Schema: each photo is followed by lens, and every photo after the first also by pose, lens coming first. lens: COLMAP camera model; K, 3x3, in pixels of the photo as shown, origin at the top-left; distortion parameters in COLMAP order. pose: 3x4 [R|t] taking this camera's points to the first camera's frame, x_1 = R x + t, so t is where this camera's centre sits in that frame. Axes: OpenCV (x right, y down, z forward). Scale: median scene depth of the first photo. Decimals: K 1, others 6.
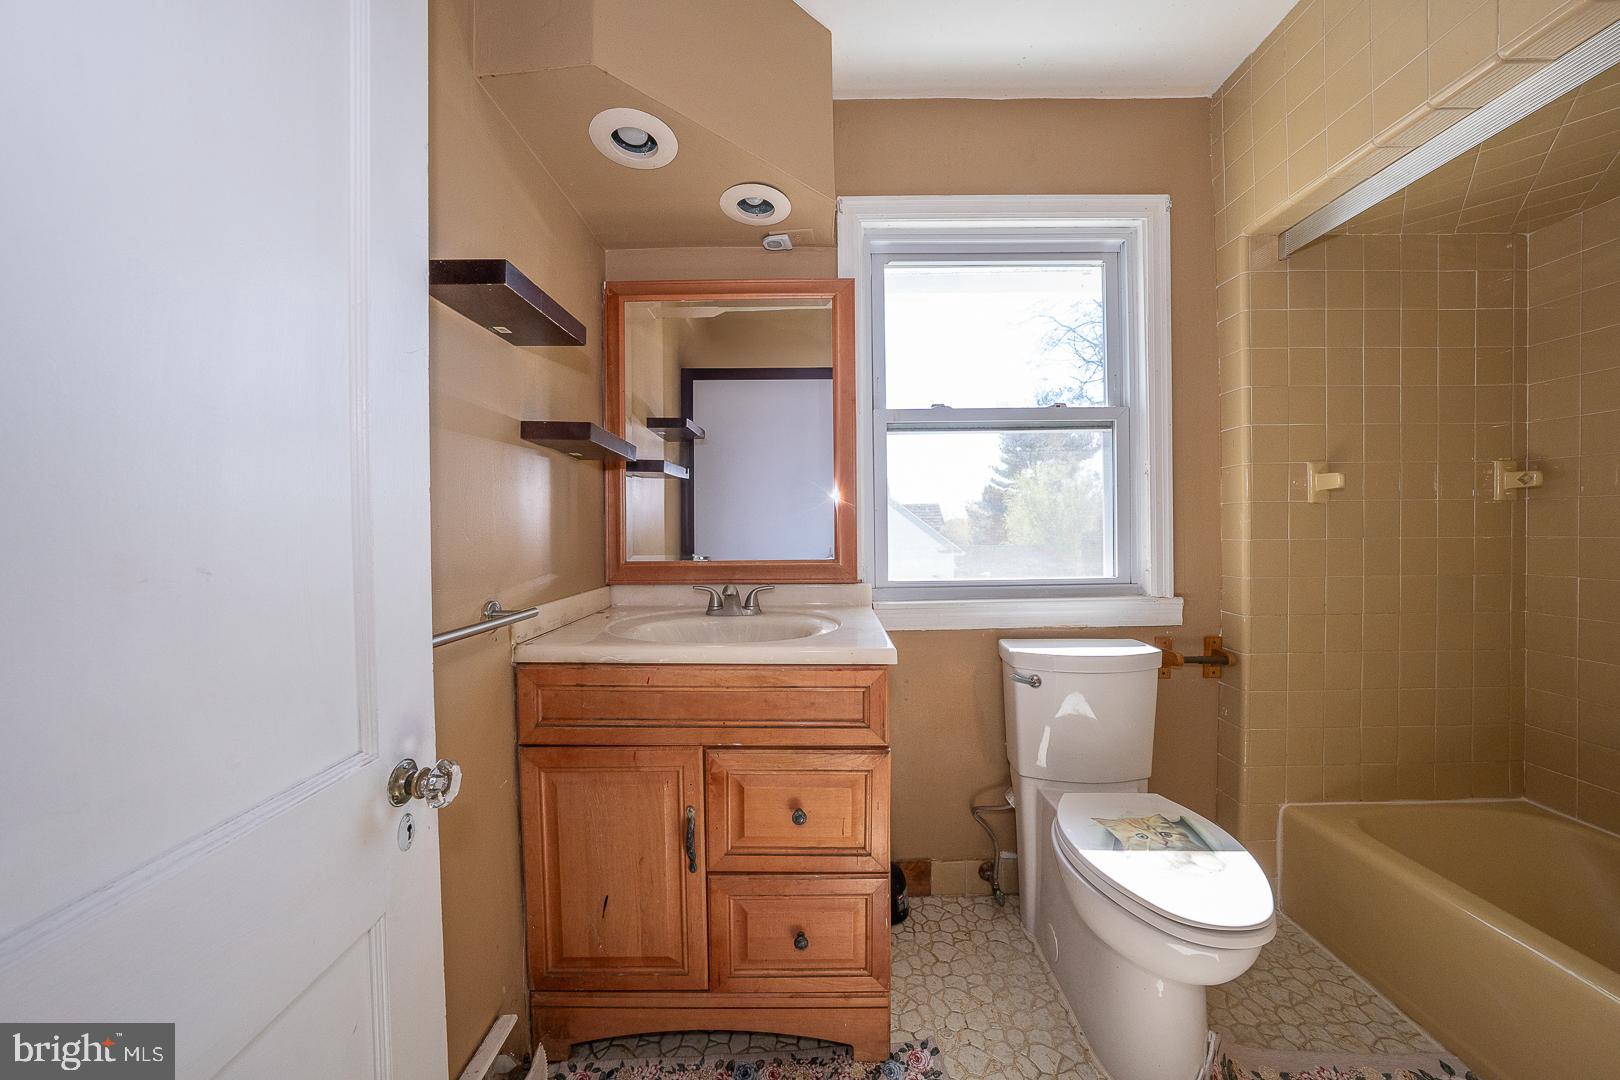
lens RADIAL K [[560.4, 0, 811.5], [0, 560.4, 533.8], [0, 0, 1]] dist [-0.030559, 0.007209]
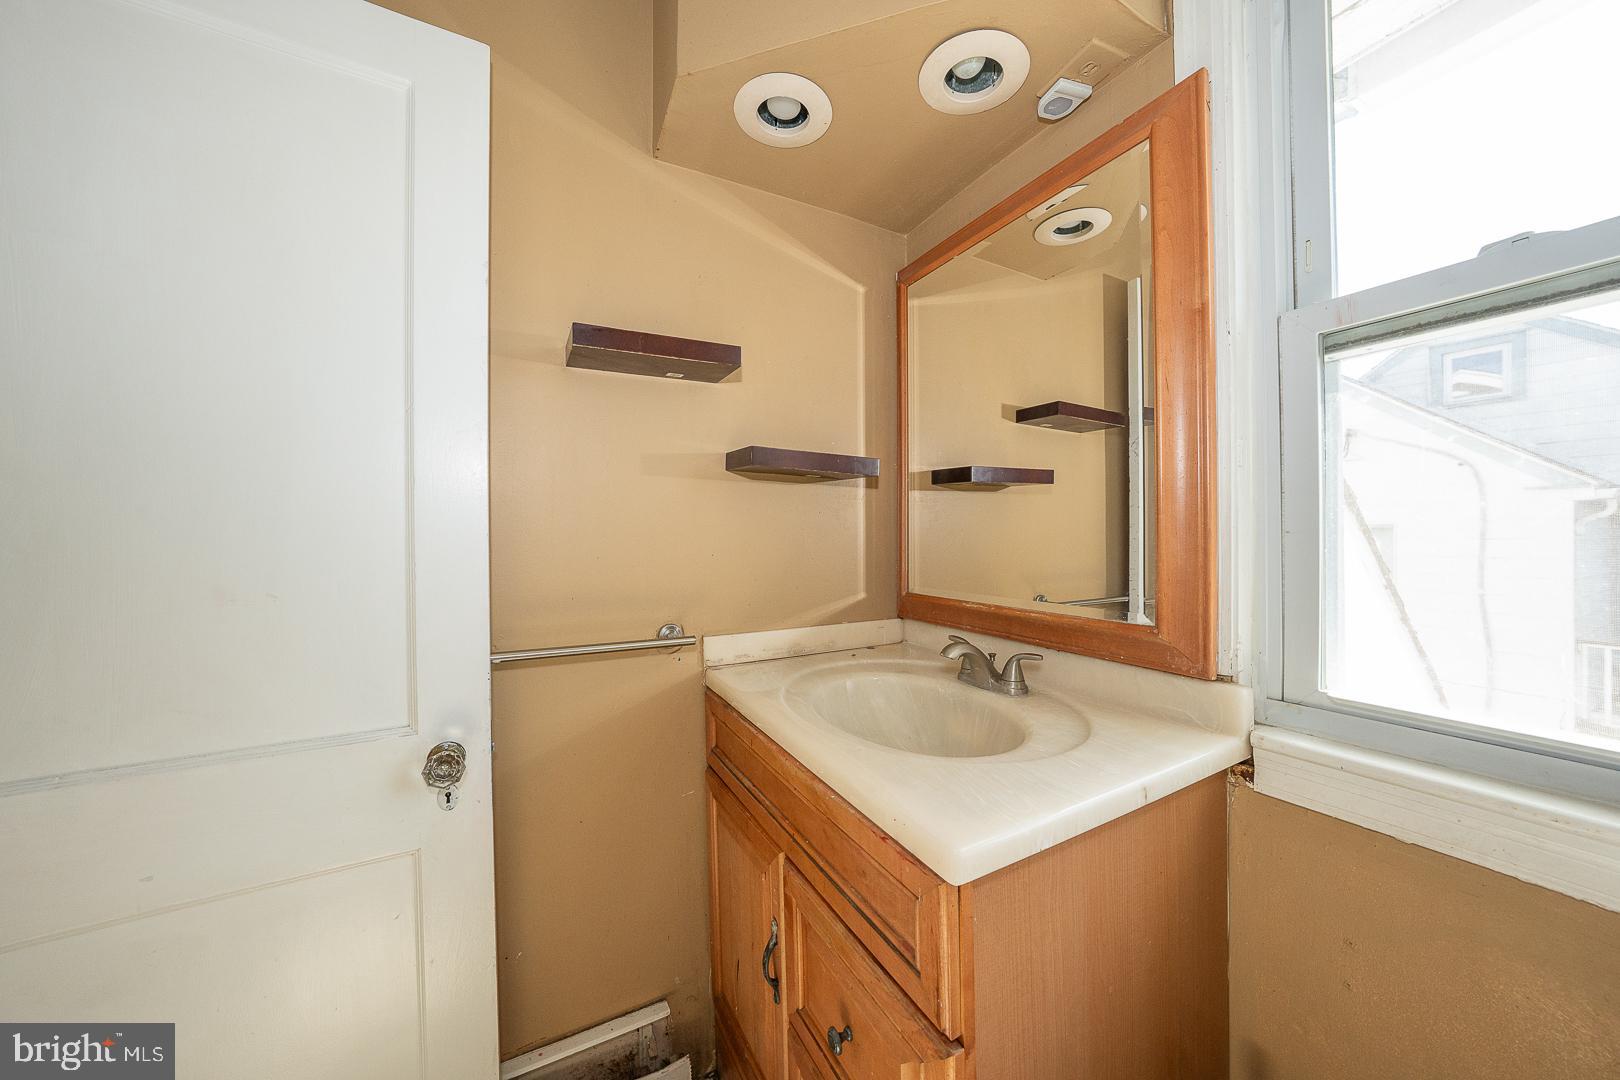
lens RADIAL K [[560.4, 0, 811.5], [0, 560.4, 533.8], [0, 0, 1]] dist [-0.030559, 0.007209]
pose [[0.472561, 0.004158, -0.881288, 0.341995], [-0.005198, 0.999985, 0.001931, -0.039142], [0.881282, 0.003669, 0.472576, 0.464075]]
